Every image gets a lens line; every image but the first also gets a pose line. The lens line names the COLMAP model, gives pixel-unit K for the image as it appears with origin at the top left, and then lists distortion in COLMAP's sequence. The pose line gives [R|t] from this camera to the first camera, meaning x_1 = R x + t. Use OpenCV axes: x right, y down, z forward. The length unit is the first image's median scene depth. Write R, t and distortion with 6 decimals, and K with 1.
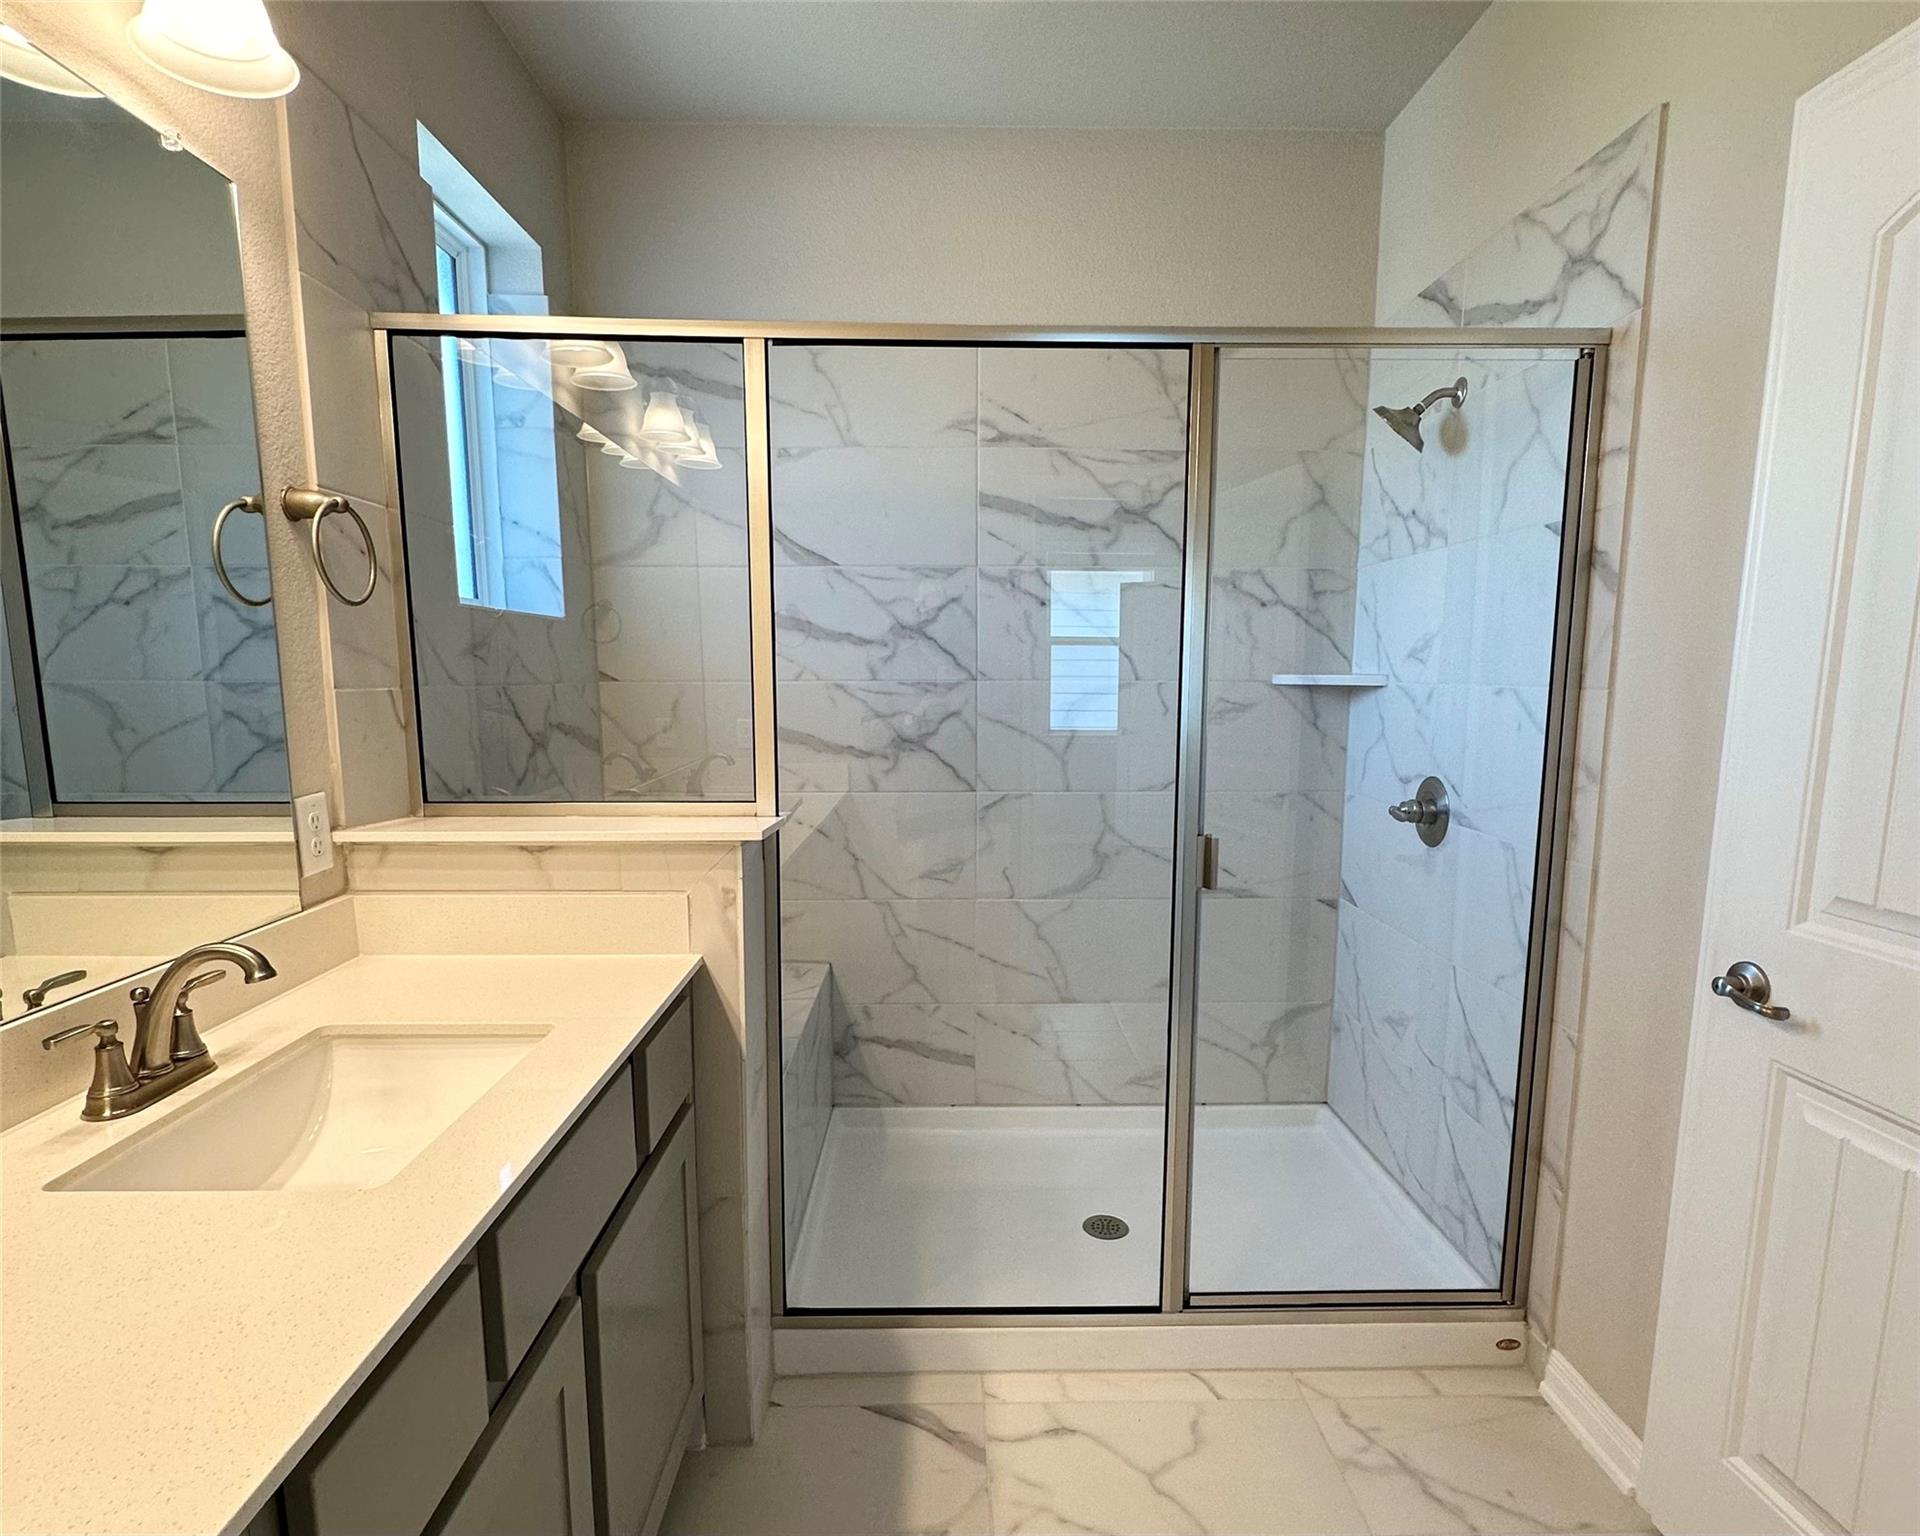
lens RADIAL K [[1020.9, 0, 961.0], [0, 1020.9, 820.5], [0, 0, 1]] dist [-0.004952, 0.001937]
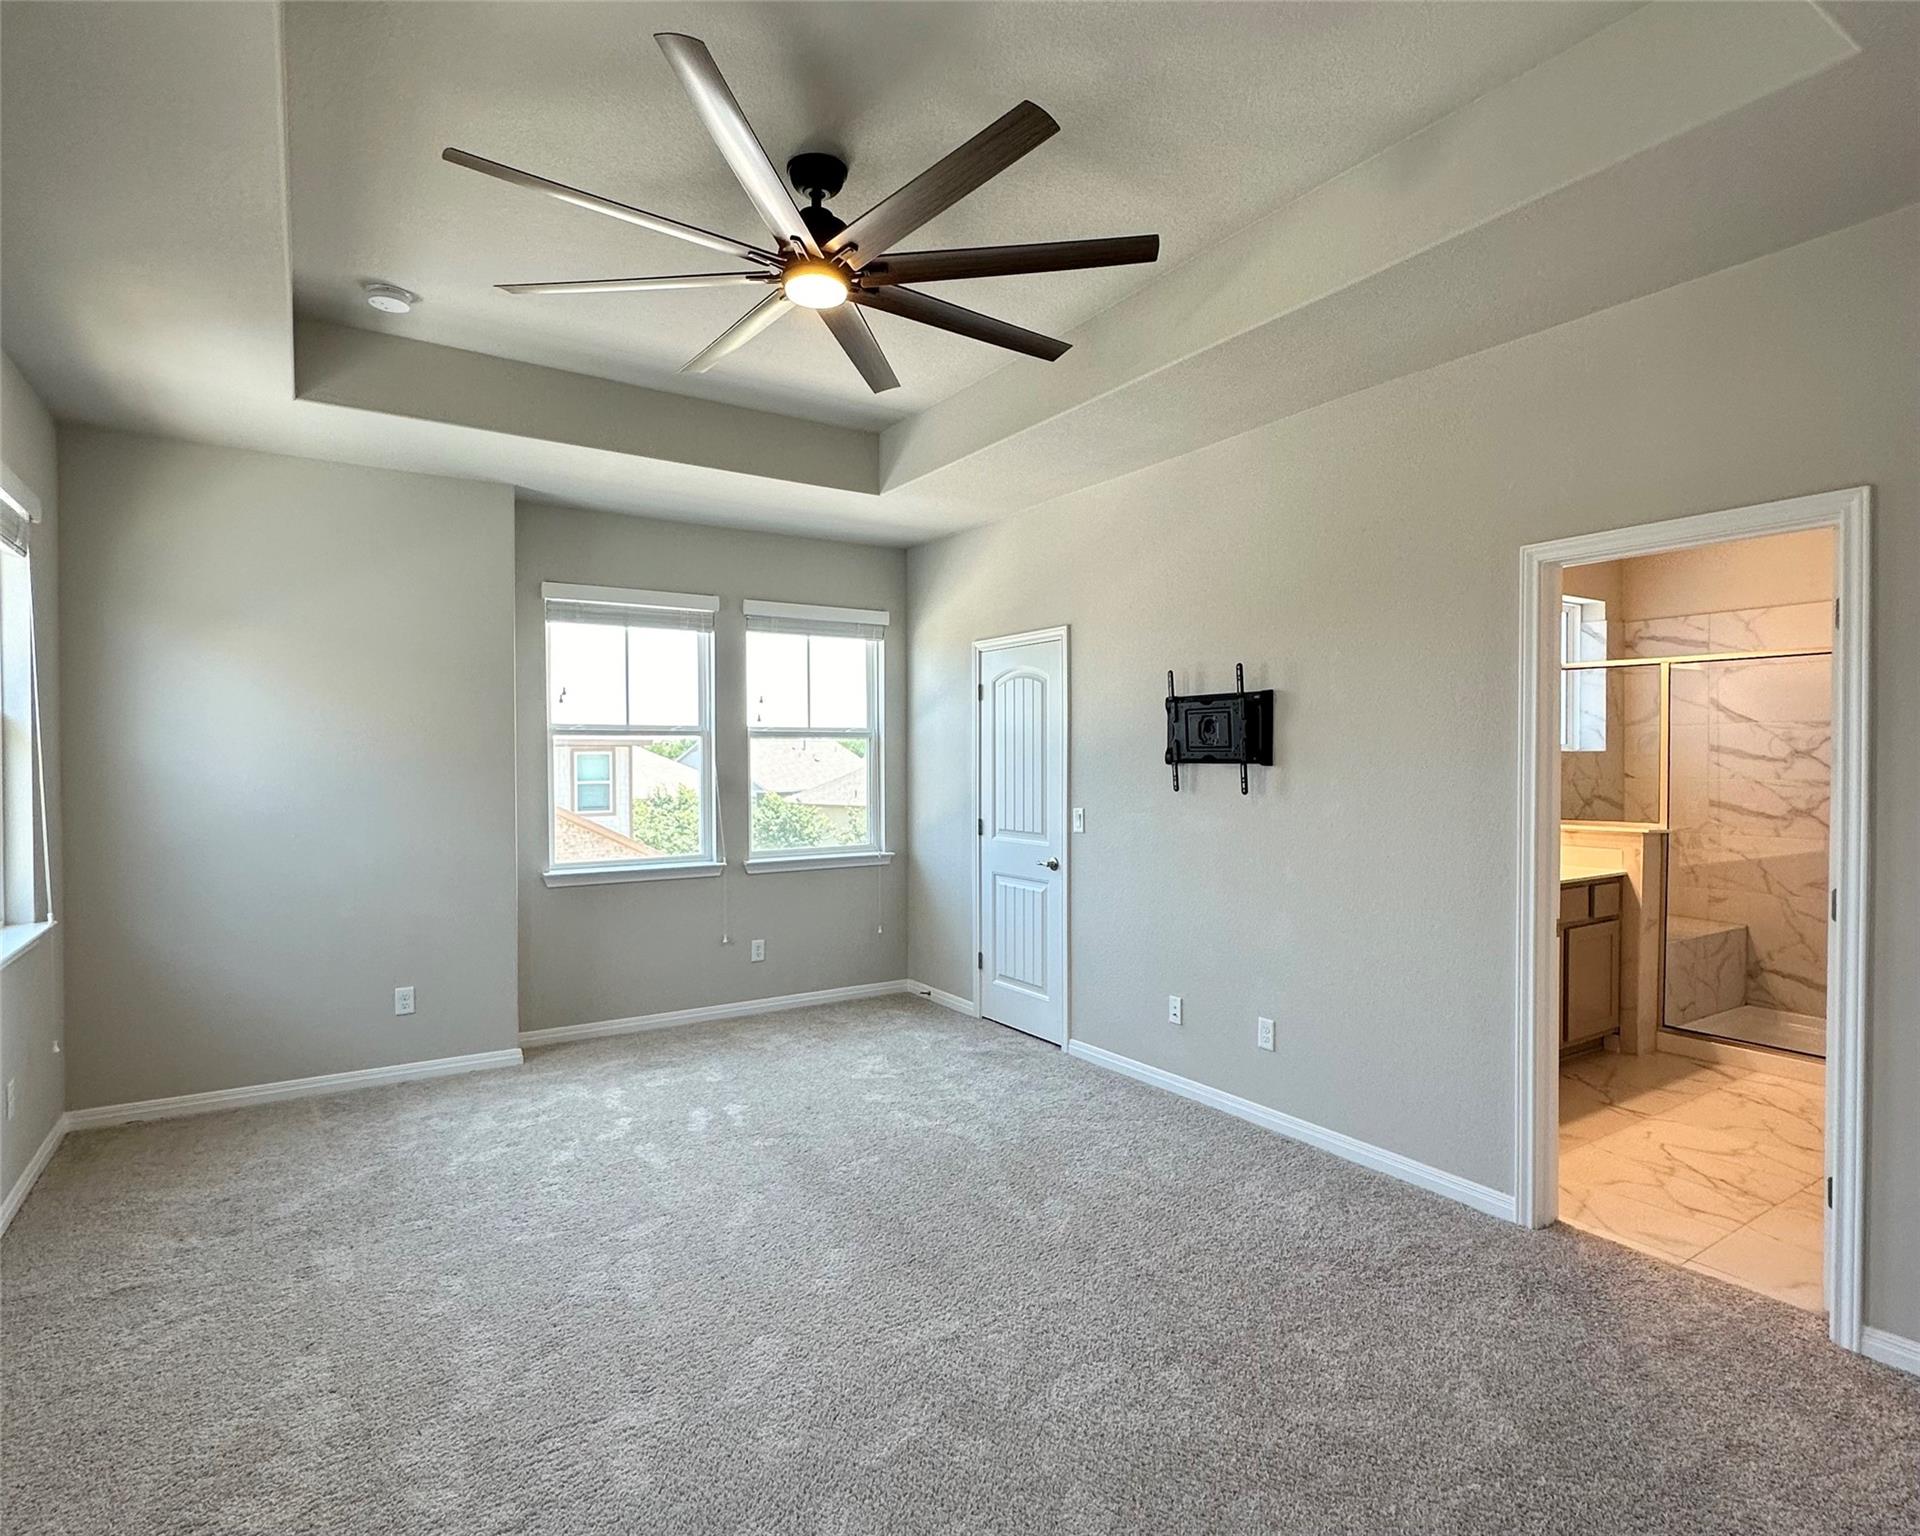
lens RADIAL K [[1020.9, 0, 953.1], [0, 1020.9, 776.0], [0, 0, 1]] dist [-0.004952, 0.001937]
pose [[0.526972, 0.011435, -0.849805, 0.766180], [-0.121519, 0.990649, -0.062024, 0.174512], [0.841150, 0.135952, 0.523435, -1.394742]]
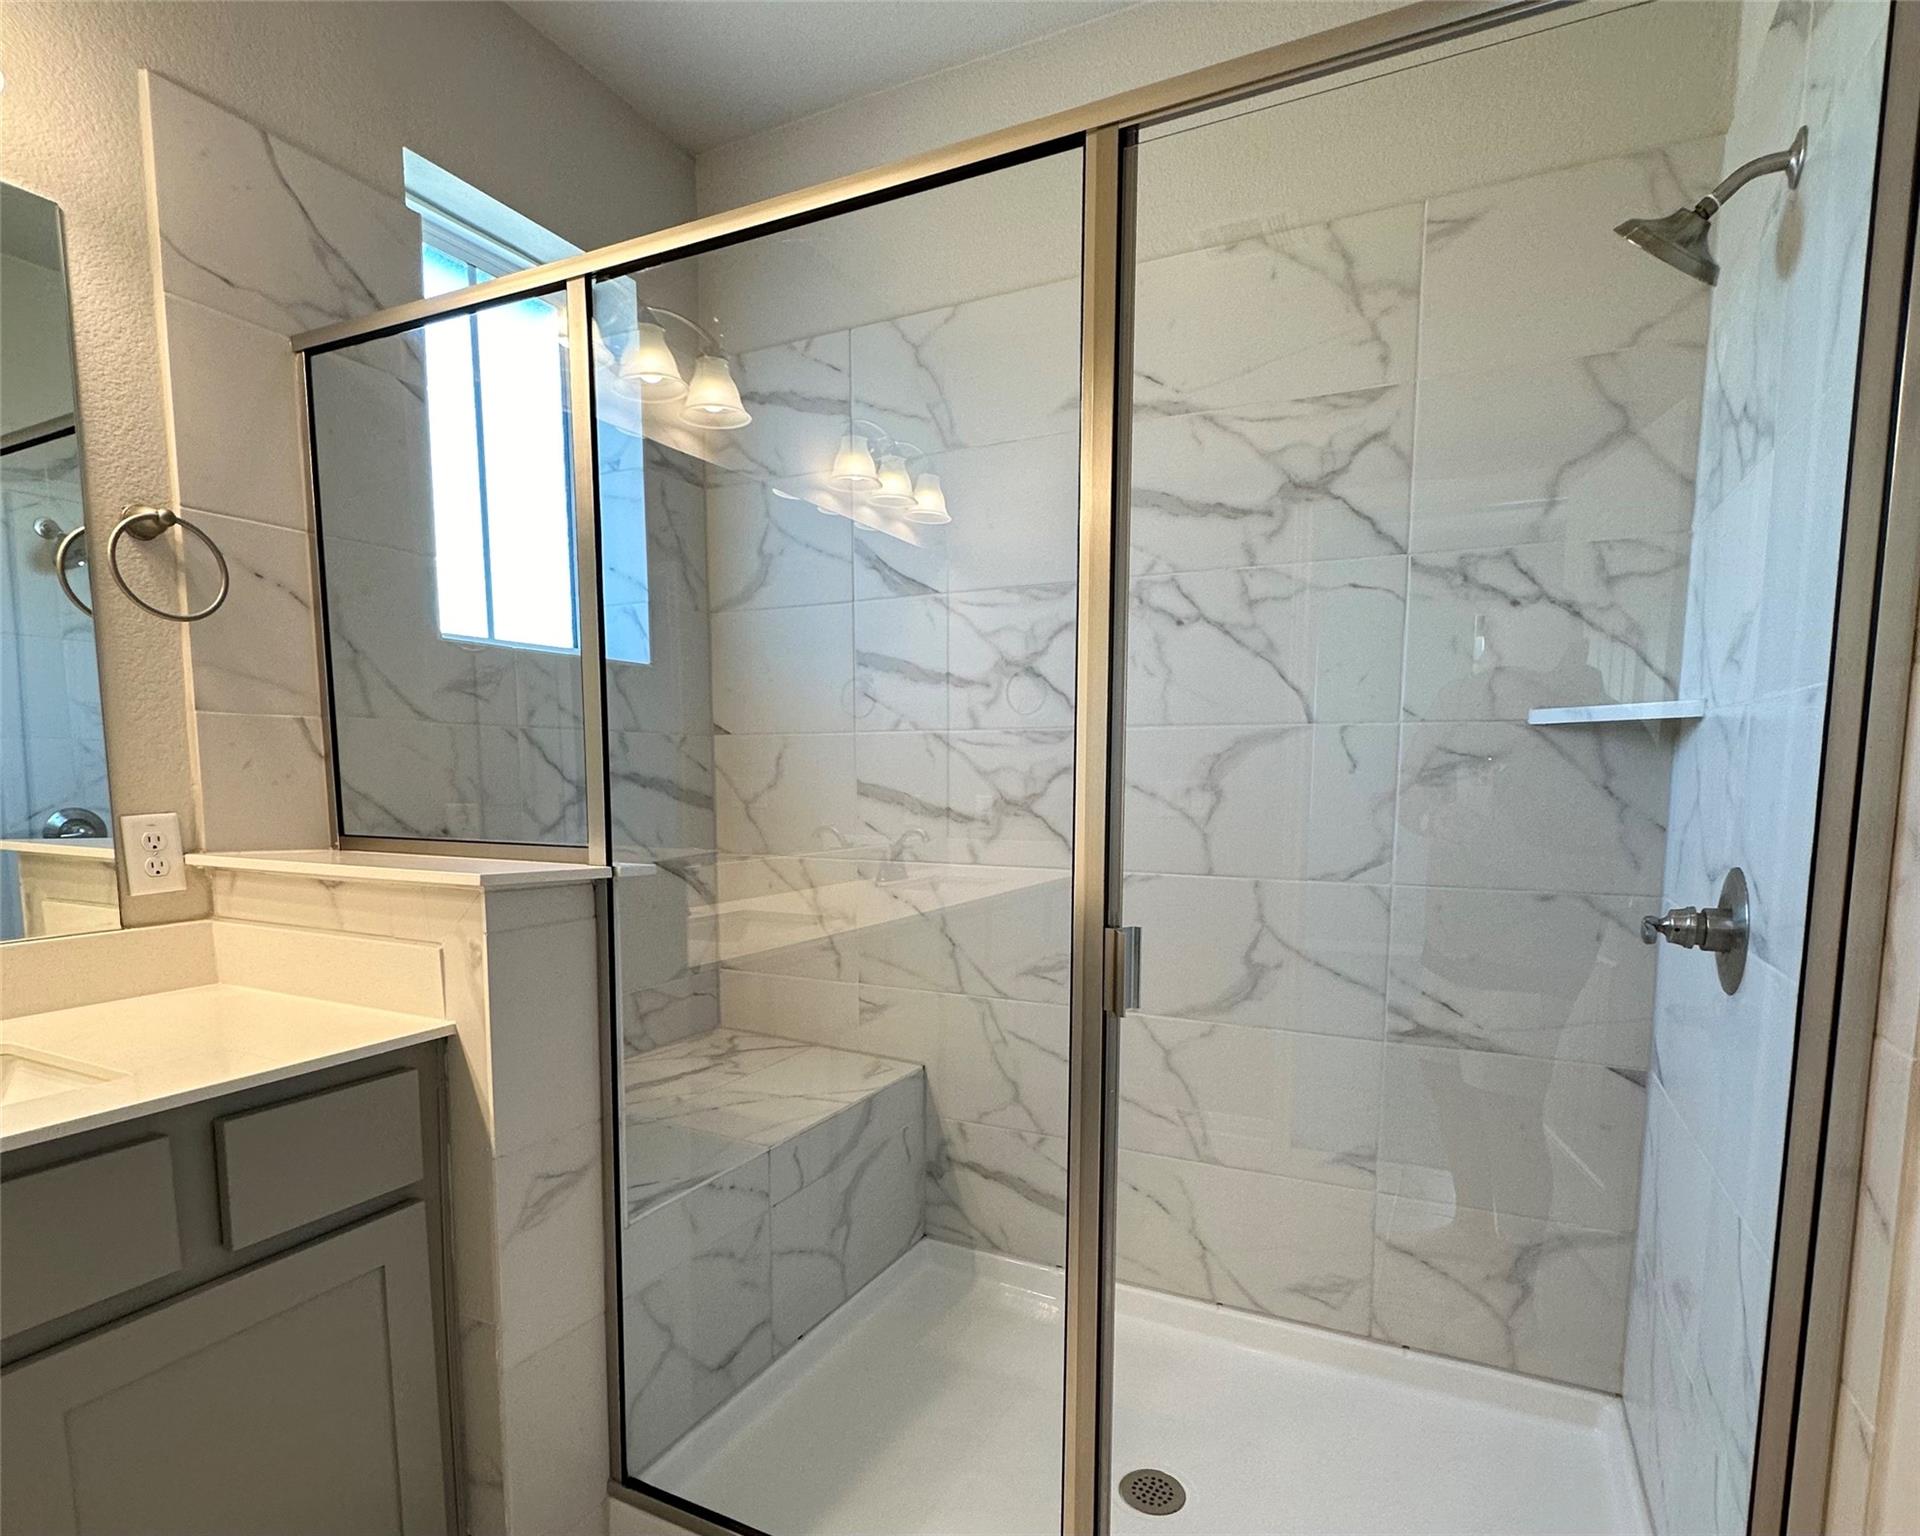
lens RADIAL K [[1020.9, 0, 959.2], [0, 1020.9, 887.4], [0, 0, 1]] dist [-0.004952, 0.001937]
pose [[0.886756, 0.053180, -0.459169, 0.302096], [-0.068455, 0.997515, -0.016671, 0.005261], [0.457142, 0.046215, 0.888192, 0.278338]]
